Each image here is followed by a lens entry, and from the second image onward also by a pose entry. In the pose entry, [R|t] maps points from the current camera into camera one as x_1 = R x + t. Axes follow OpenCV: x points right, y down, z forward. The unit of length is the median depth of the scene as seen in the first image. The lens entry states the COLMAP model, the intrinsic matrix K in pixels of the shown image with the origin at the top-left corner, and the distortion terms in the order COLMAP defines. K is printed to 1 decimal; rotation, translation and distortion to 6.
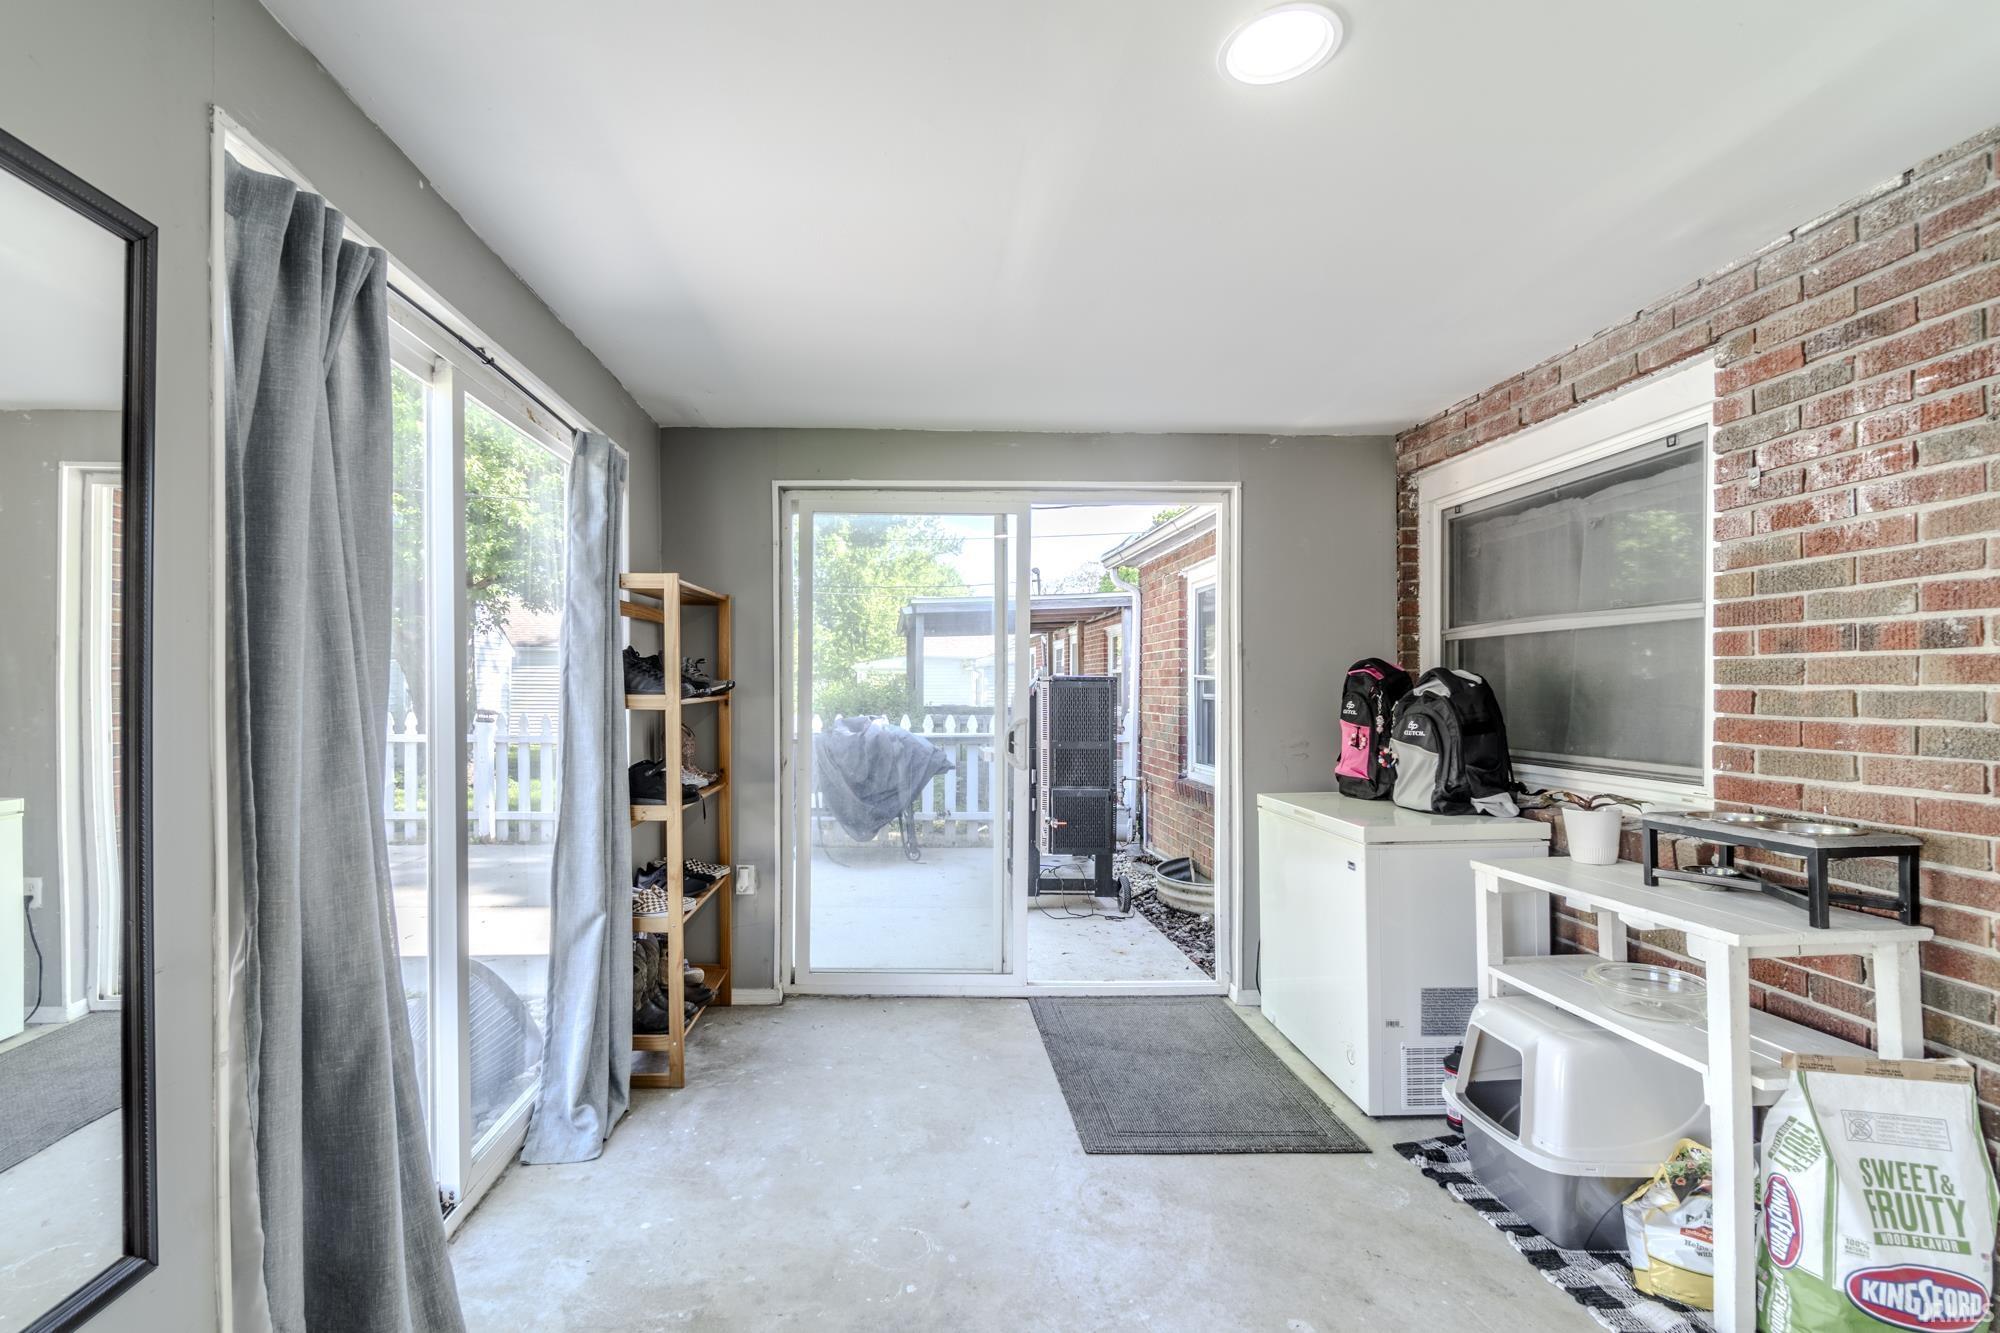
lens RADIAL K [[869.3, 0, 941.2], [0, 869.3, 689.2], [0, 0, 1]] dist [-0.004797, 0.002043]
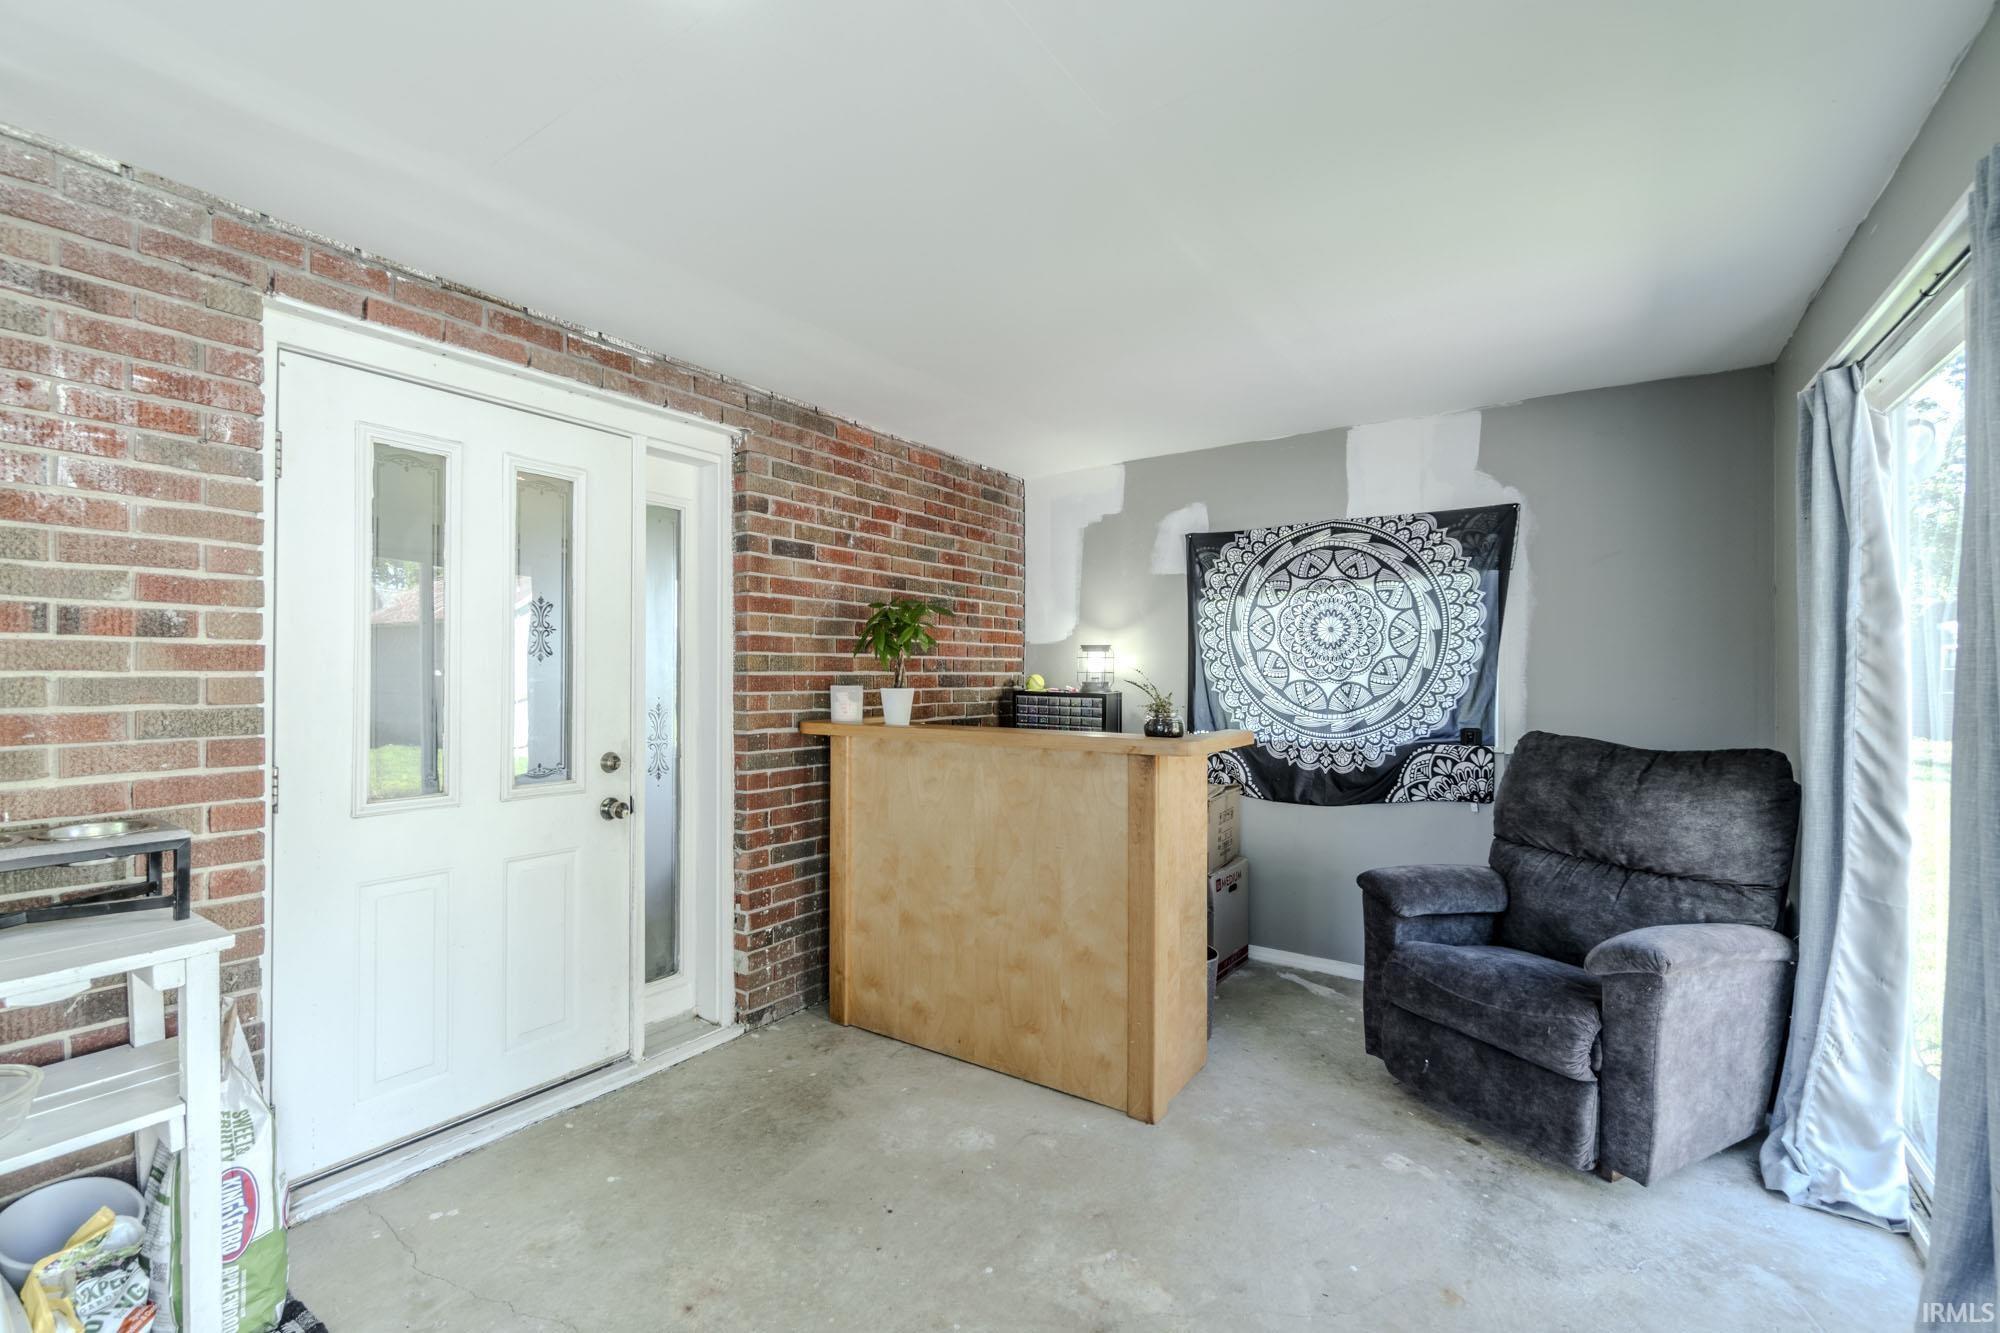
lens RADIAL K [[869.3, 0, 1008.4], [0, 869.3, 670.9], [0, 0, 1]] dist [-0.004797, 0.002043]
pose [[-0.808399, 0.002763, 0.588628, -0.310348], [0.002441, 0.999996, -0.001341, -0.001447], [-0.588630, 0.000352, -0.808403, 1.195361]]
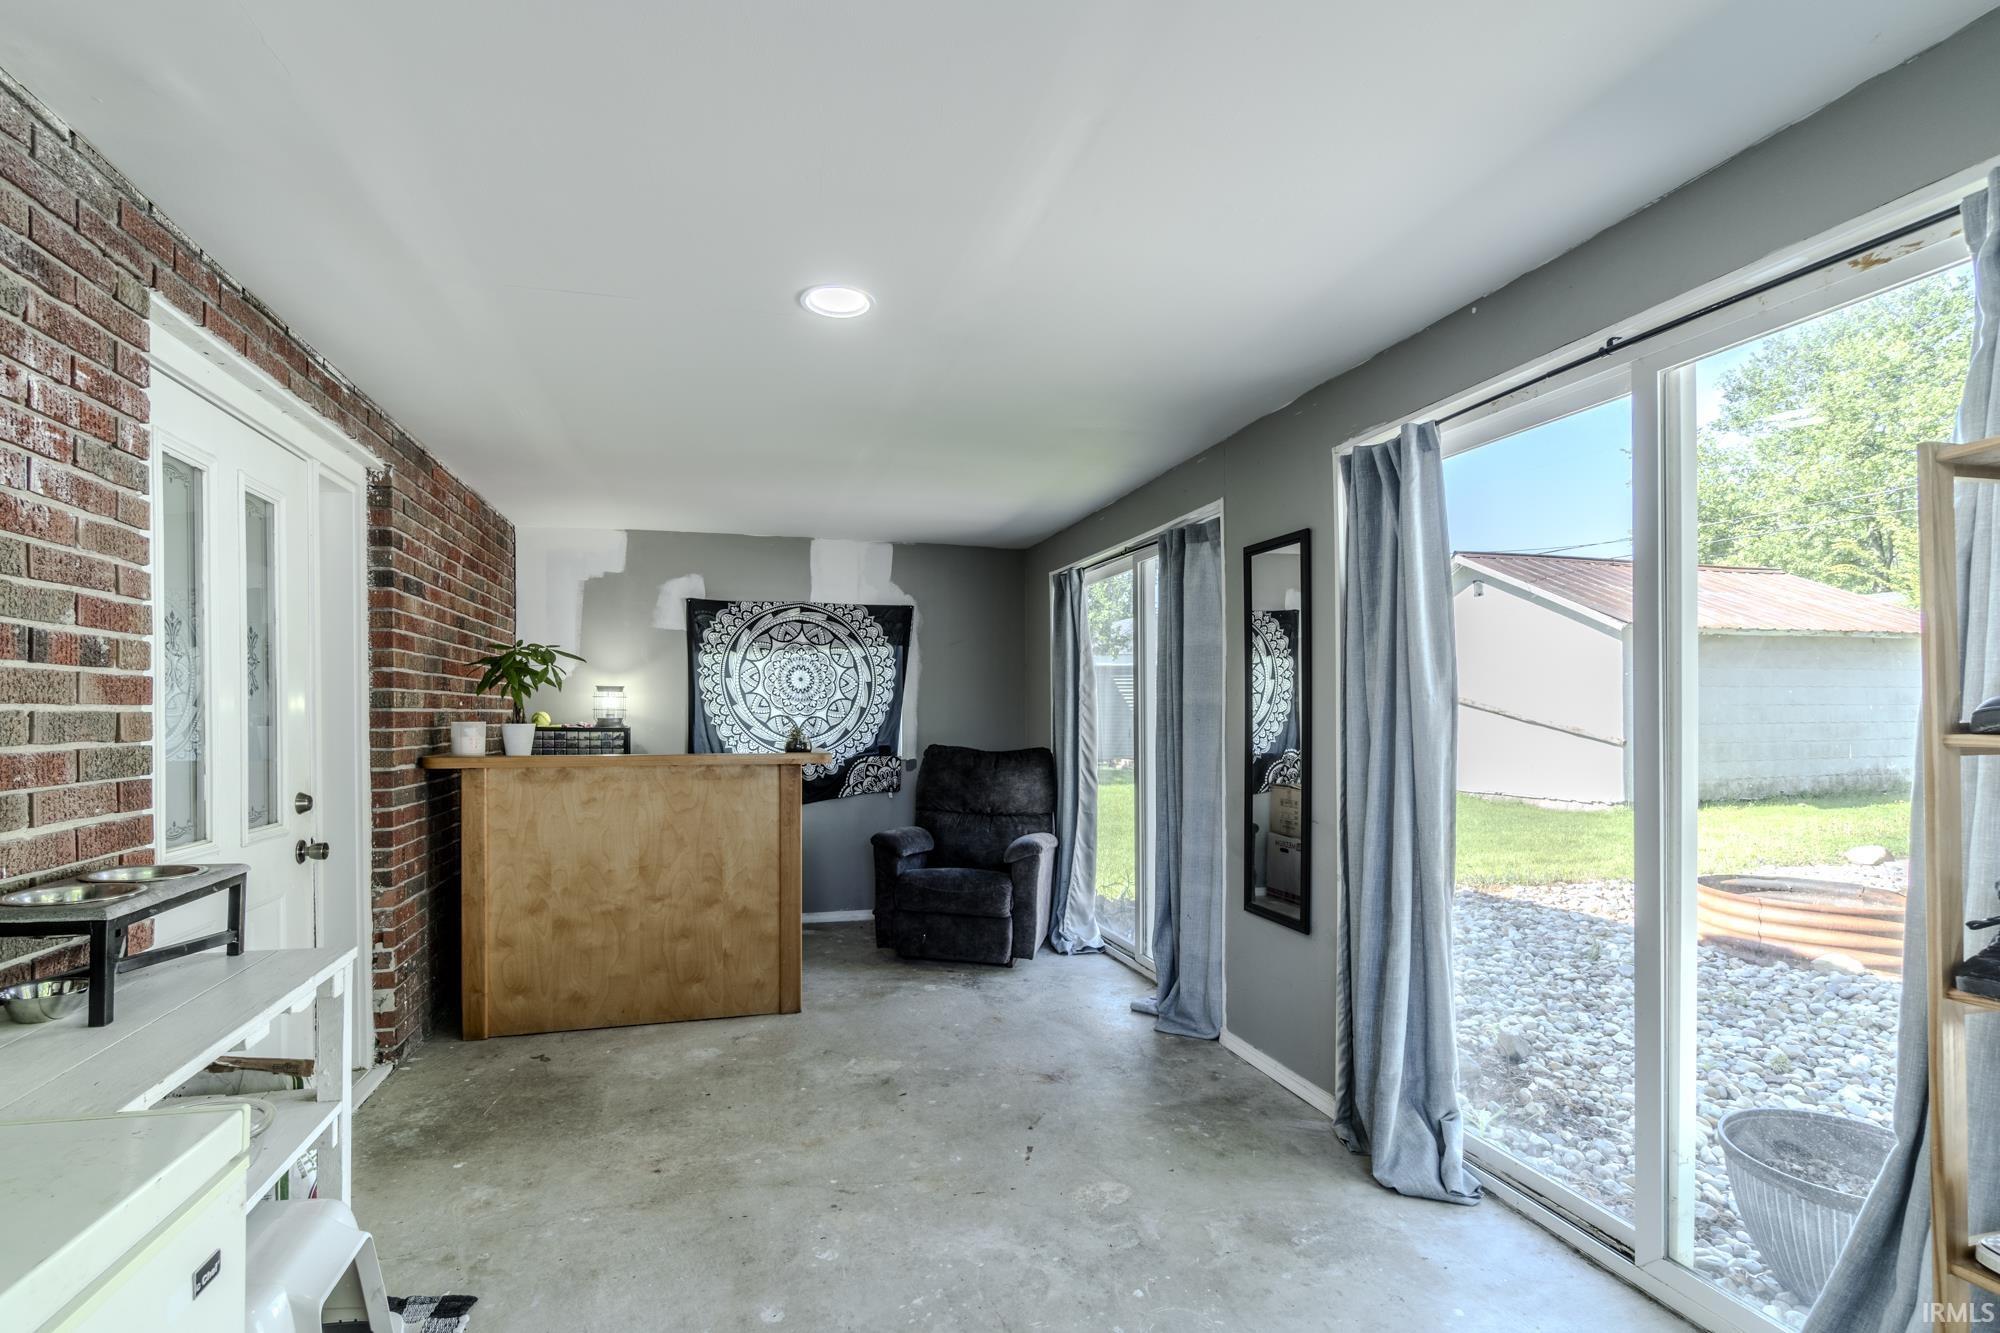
lens RADIAL K [[869.3, 0, 978.4], [0, 869.3, 708.4], [0, 0, 1]] dist [-0.004797, 0.002043]
pose [[-0.971503, 0.001438, -0.237024, 0.414138], [0.001785, 0.999998, -0.001249, 0.001478], [0.237022, -0.001636, -0.971503, 2.068062]]
